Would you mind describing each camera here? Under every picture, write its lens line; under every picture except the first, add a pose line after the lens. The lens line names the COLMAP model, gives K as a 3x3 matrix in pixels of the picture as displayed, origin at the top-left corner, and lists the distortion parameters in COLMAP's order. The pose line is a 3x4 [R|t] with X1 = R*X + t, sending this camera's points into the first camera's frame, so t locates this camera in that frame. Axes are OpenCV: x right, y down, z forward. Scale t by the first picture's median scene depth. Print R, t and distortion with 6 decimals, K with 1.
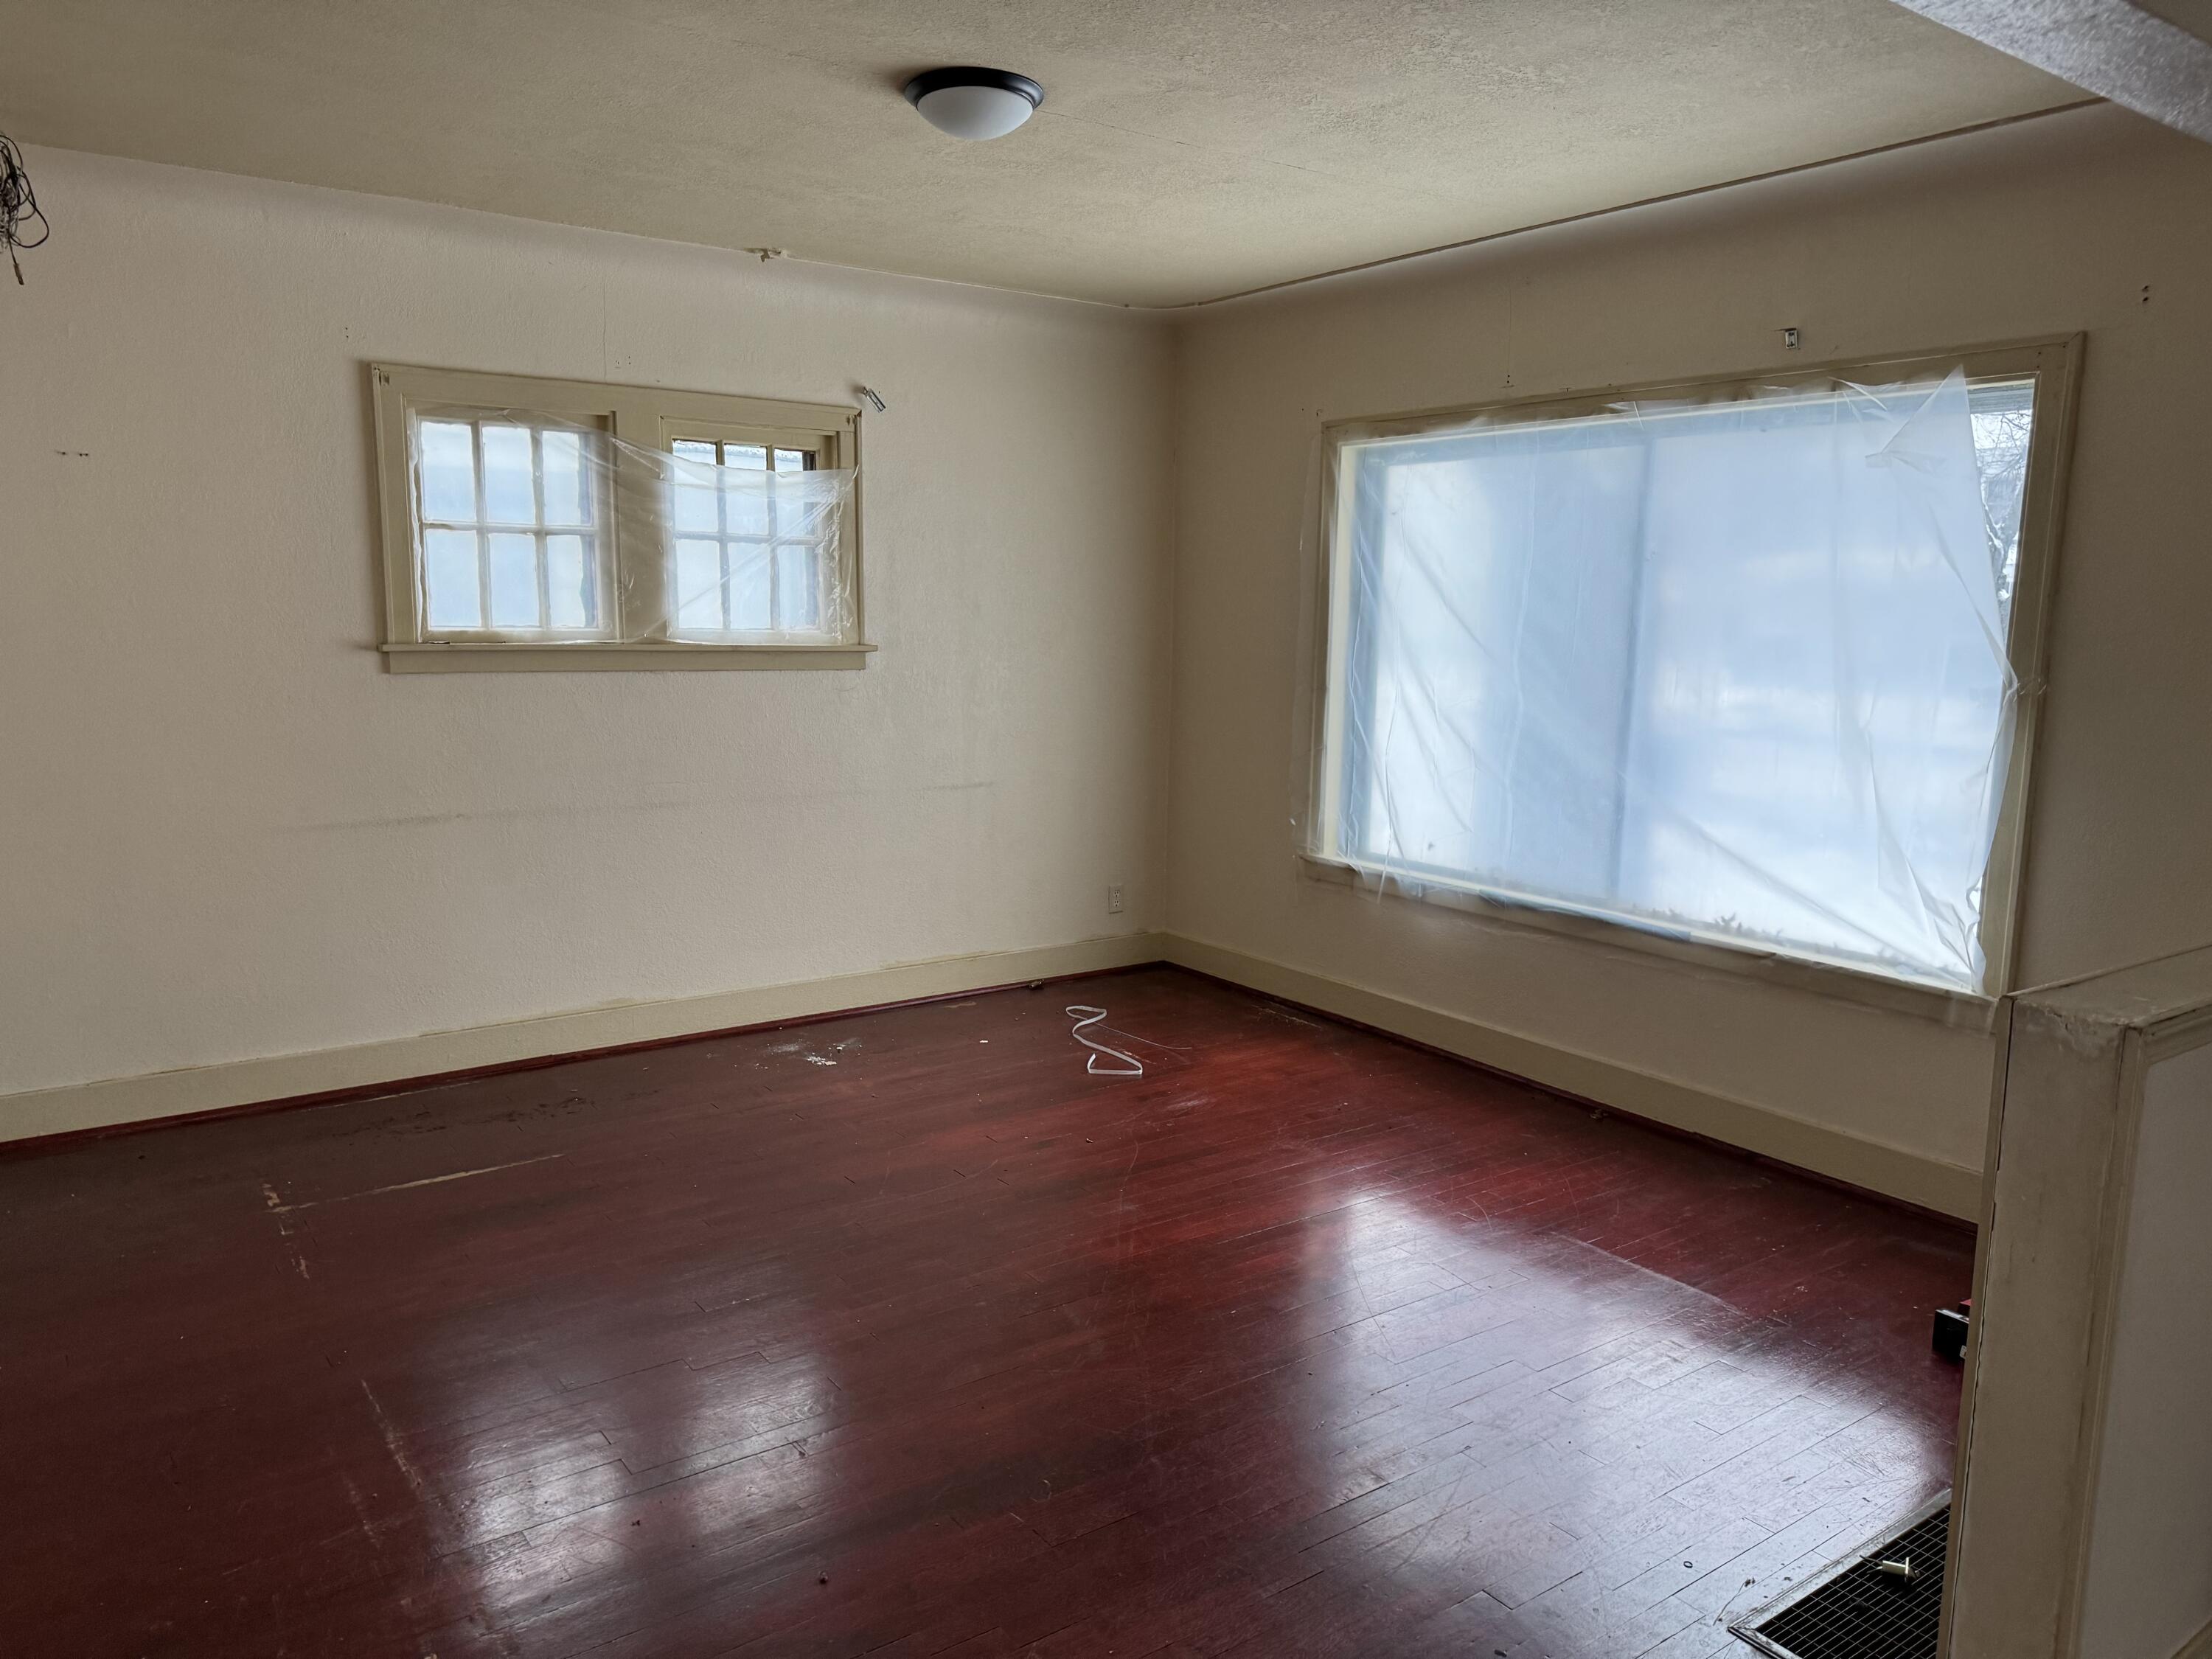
lens RADIAL K [[1529.2, 0, 1106.0], [0, 1529.2, 829.5], [0, 0, 1]] dist [0.103538, -0.171504]
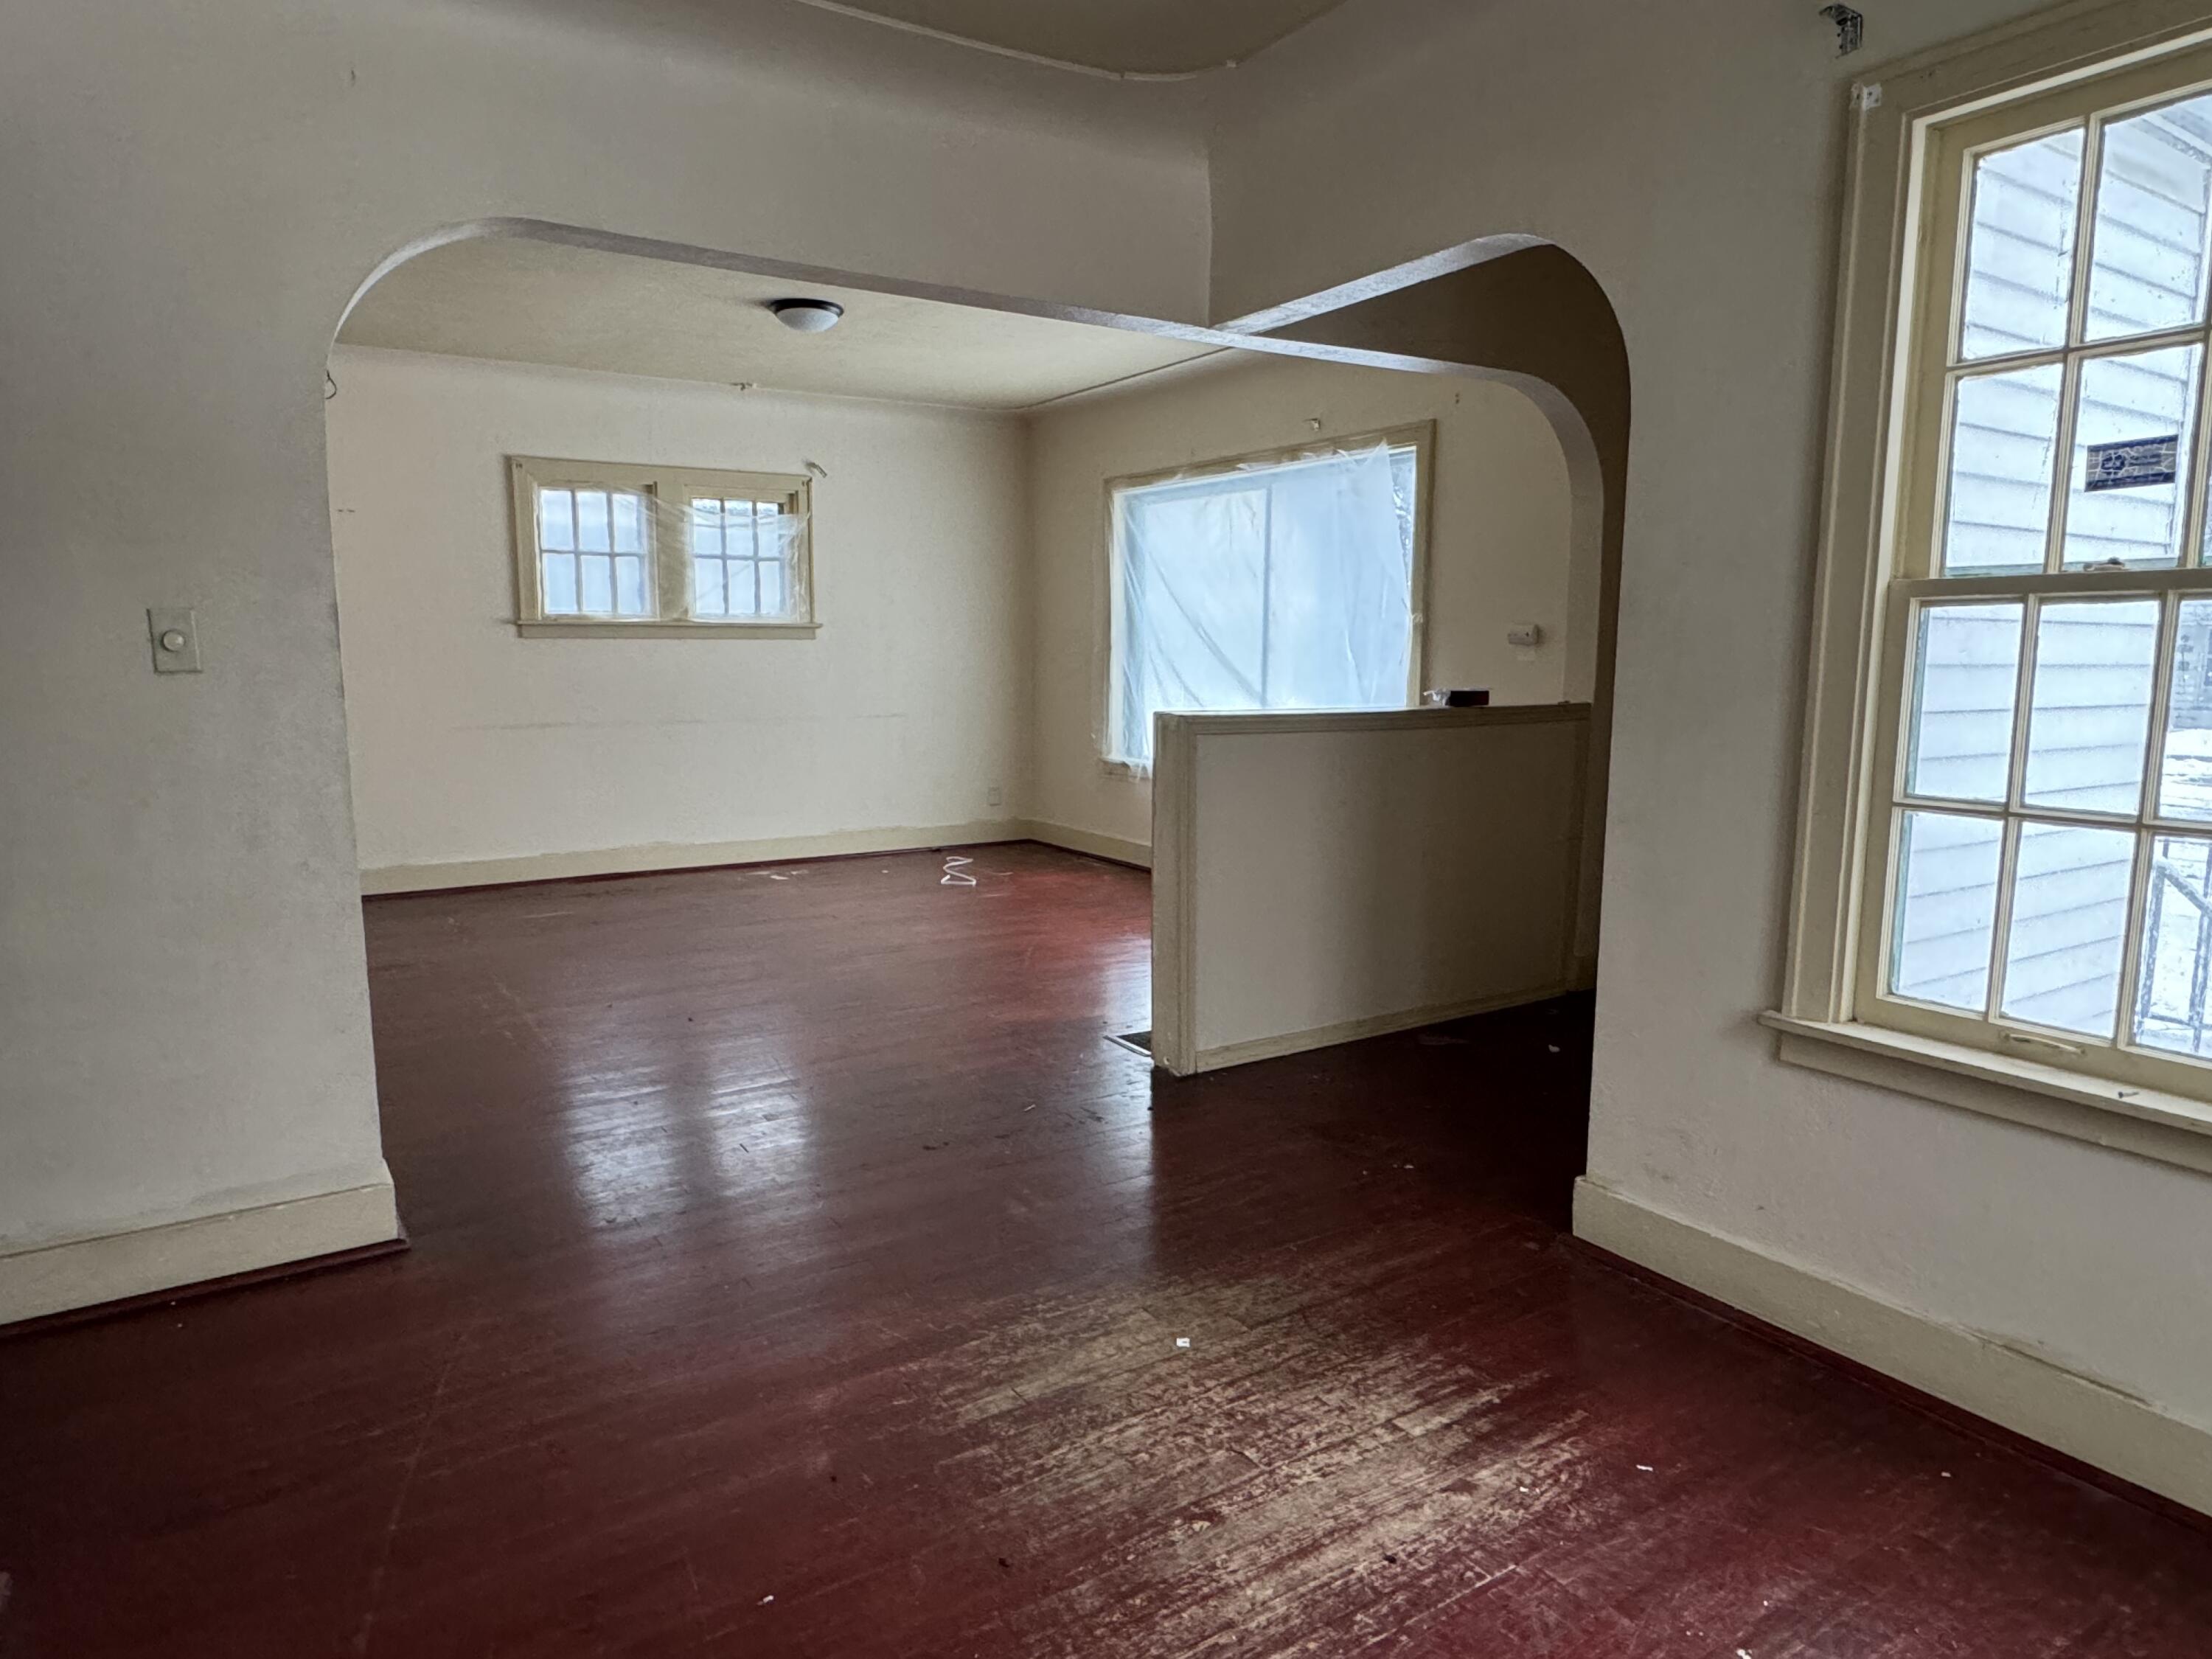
lens RADIAL K [[1359.2, 0, 1106.0], [0, 1359.2, 829.5], [0, 0, 1]] dist [-0.002005, 0.000151]
pose [[0.998256, -0.004898, -0.058835, 0.242712], [0.004042, 0.999884, -0.014661, 0.123574], [0.058900, 0.014398, 0.998160, -0.410605]]
